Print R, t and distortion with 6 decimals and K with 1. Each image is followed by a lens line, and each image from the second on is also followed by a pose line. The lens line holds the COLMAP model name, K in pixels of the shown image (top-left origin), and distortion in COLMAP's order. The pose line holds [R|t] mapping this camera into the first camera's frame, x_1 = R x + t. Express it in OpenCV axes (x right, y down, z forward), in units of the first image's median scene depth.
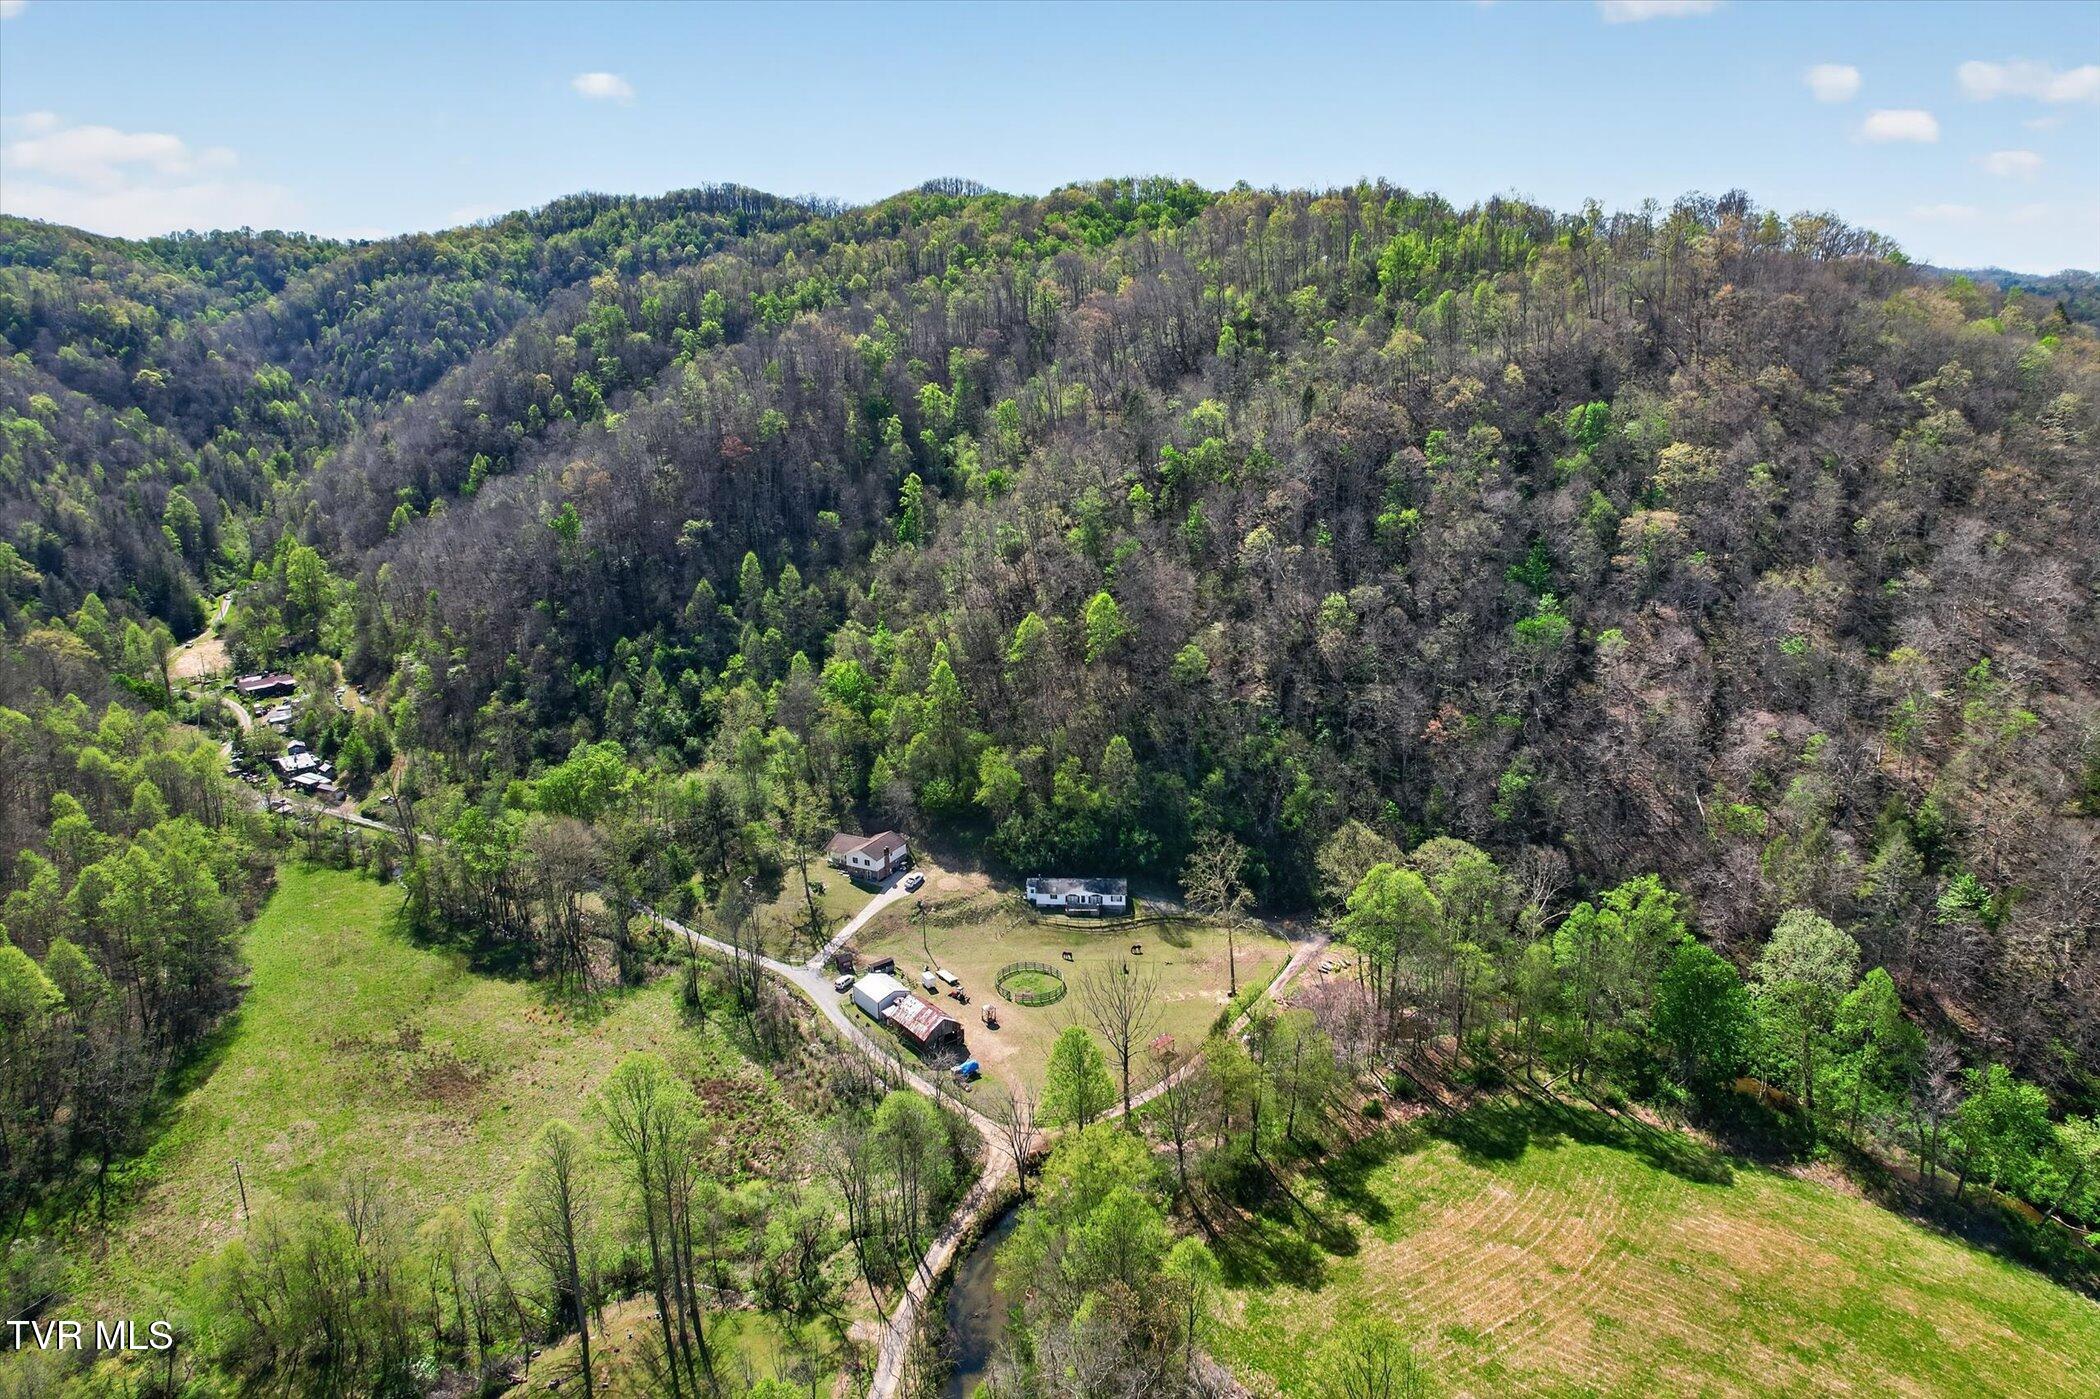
lens RADIAL K [[1314.4, 0, 1057.0], [0, 1314.4, 706.1], [0, 0, 1]] dist [-0.044181, 0.015672]
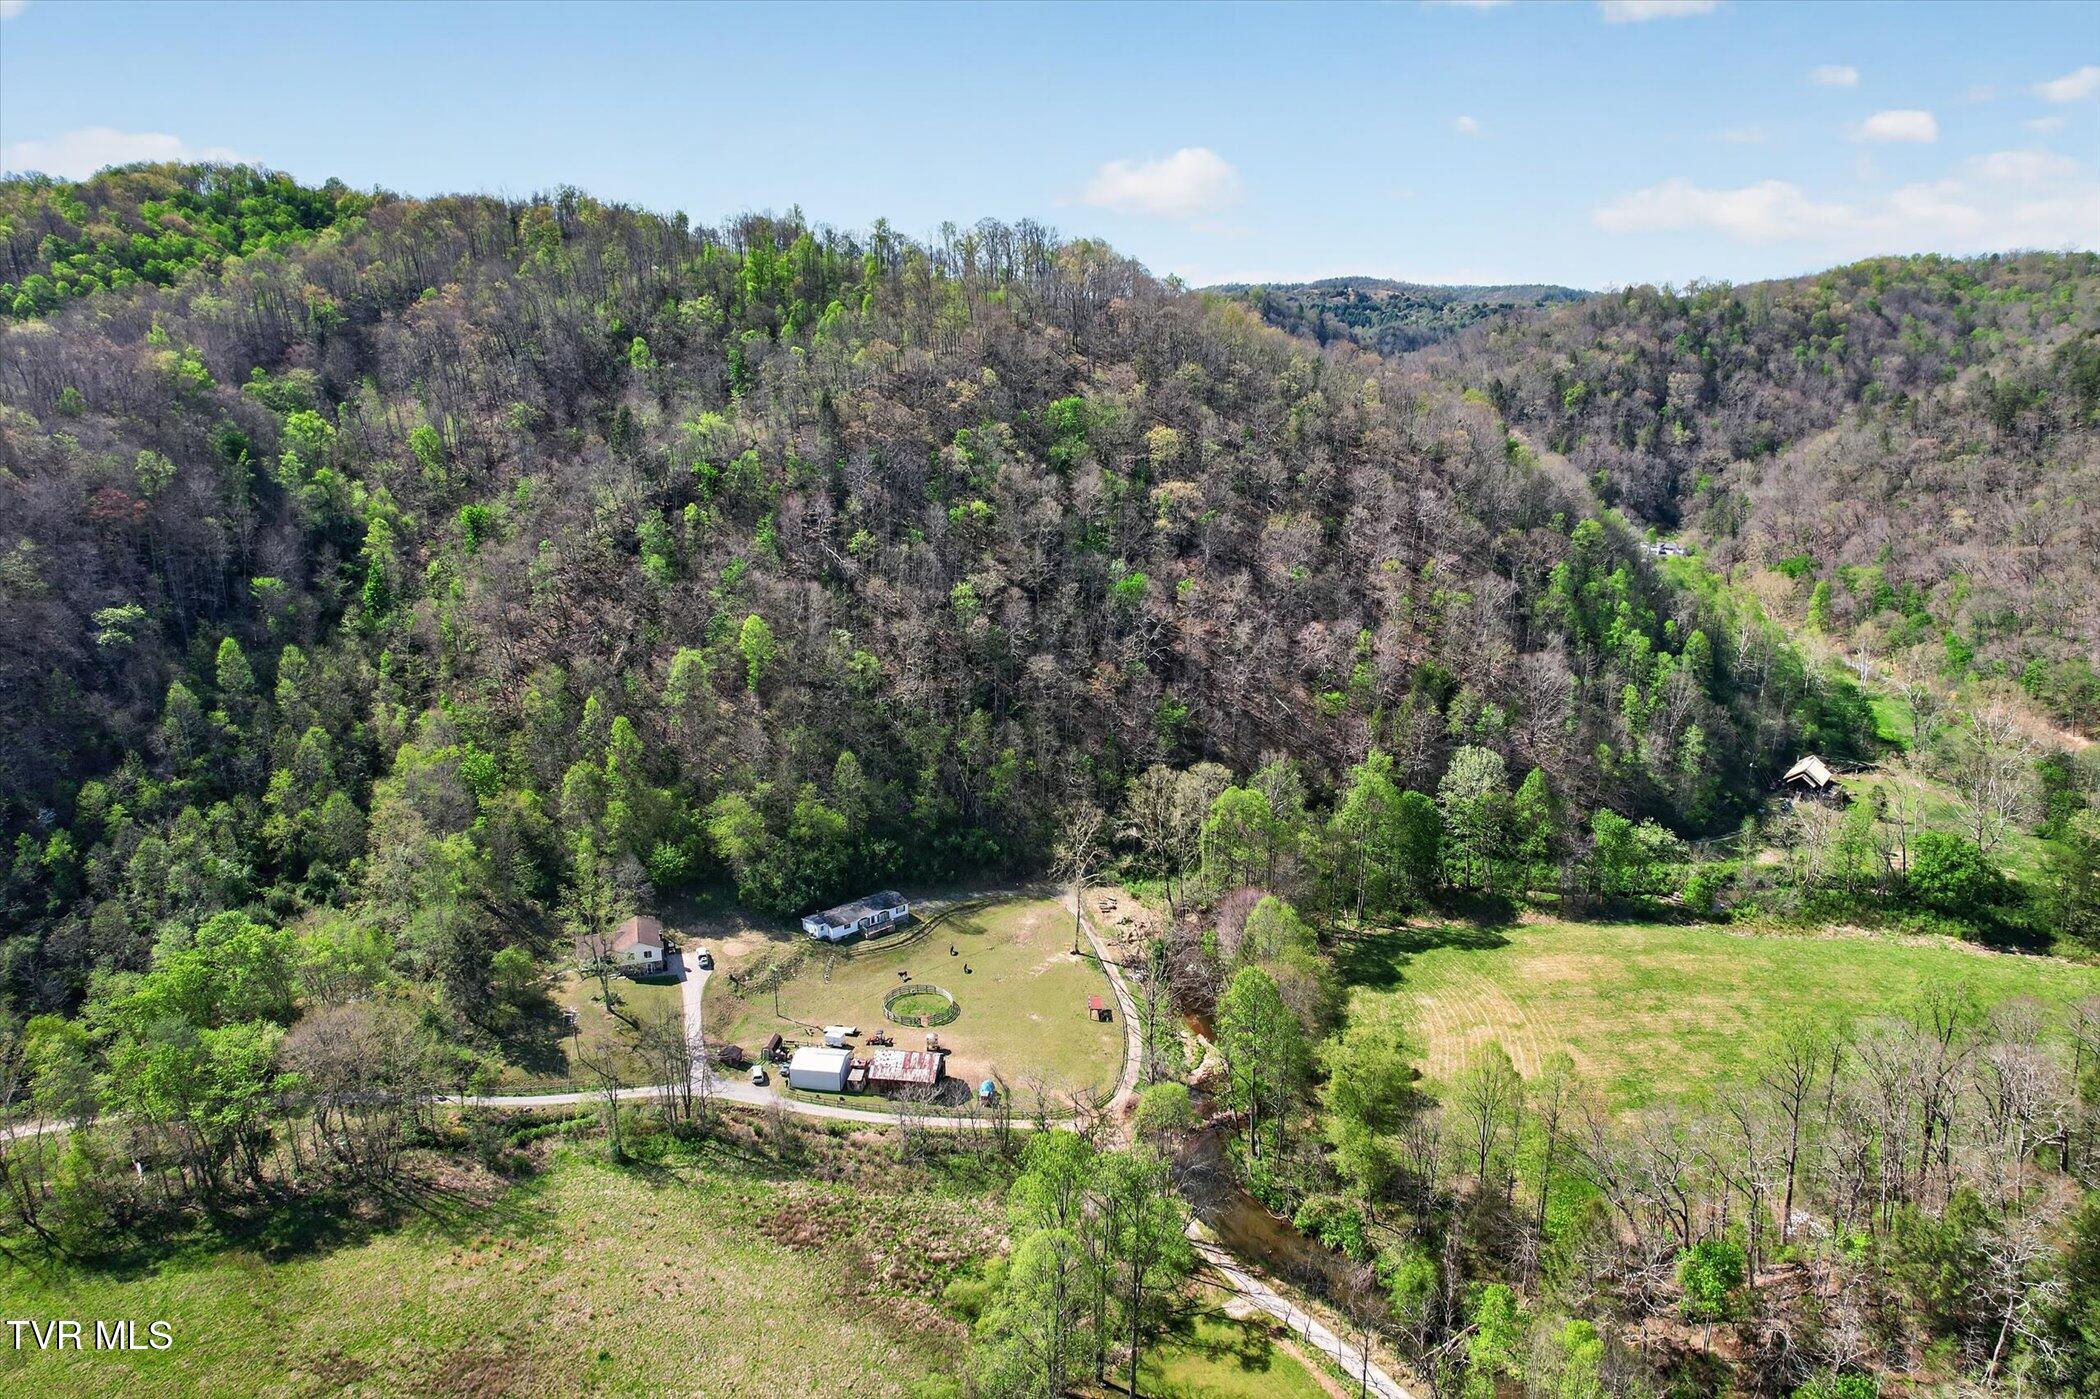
lens RADIAL K [[1314.4, 0, 1043.0], [0, 1314.4, 697.8], [0, 0, 1]] dist [-0.044181, 0.015672]
pose [[0.727233, -0.183999, 0.661269, -0.506864], [0.189716, 0.979752, 0.063977, -0.054433], [-0.659652, 0.078927, 0.747416, 0.169753]]
